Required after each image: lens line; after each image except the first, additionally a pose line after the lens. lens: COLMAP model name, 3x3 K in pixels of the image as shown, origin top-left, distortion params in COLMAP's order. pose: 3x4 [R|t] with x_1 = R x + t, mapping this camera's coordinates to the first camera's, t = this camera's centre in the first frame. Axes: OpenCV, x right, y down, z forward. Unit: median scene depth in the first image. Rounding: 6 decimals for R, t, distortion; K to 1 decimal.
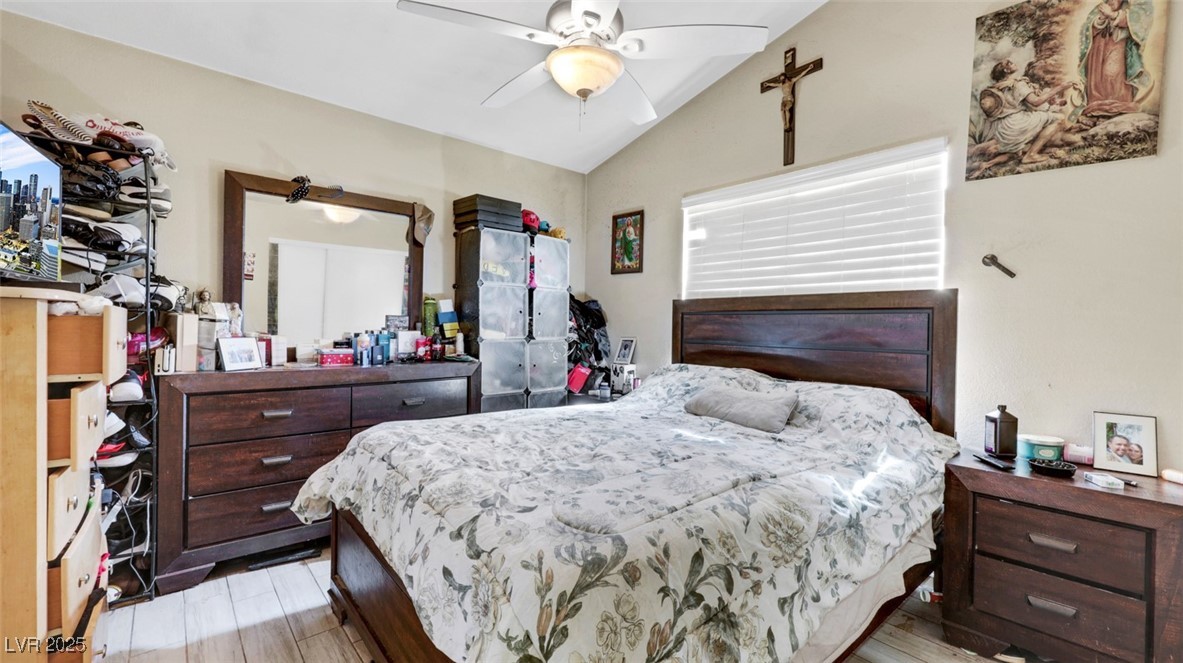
lens RADIAL K [[488.1, 0, 591.5], [0, 488.1, 331.5], [0, 0, 1]] dist [-0.002588, -0.000743]
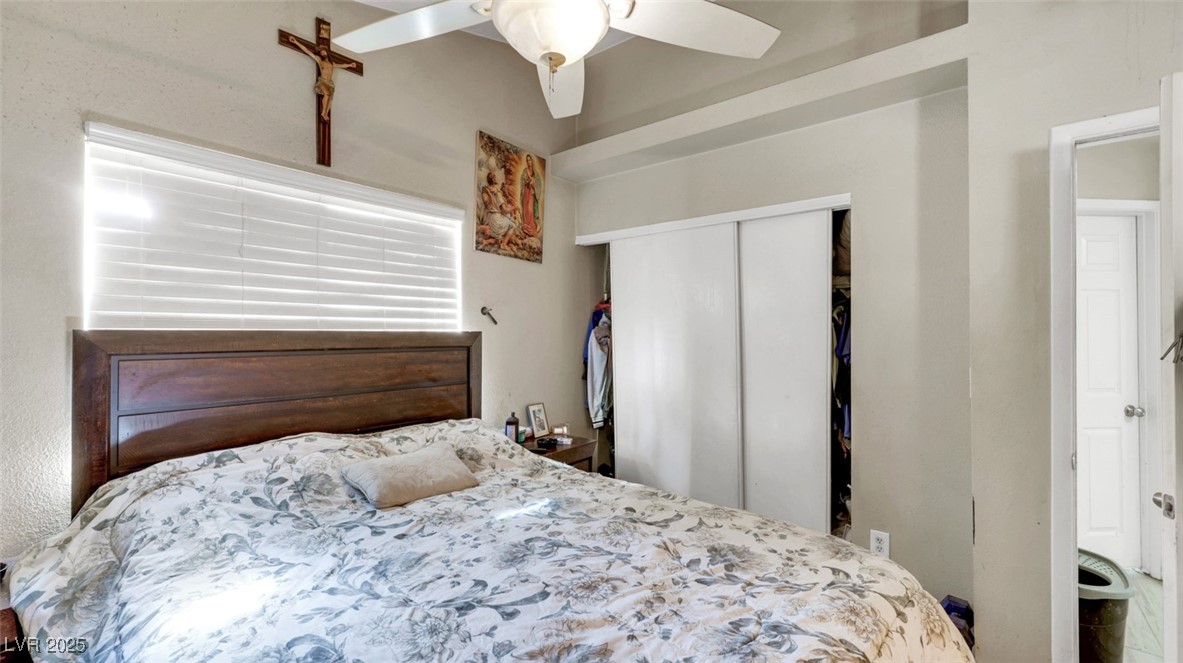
lens RADIAL K [[488.1, 0, 591.5], [0, 488.1, 331.5], [0, 0, 1]] dist [-0.002588, -0.000743]
pose [[-0.174799, -0.014403, 0.984499, -0.609116], [0.005687, 0.999862, 0.015637, -0.108298], [-0.984588, 0.008333, -0.174693, 0.947134]]
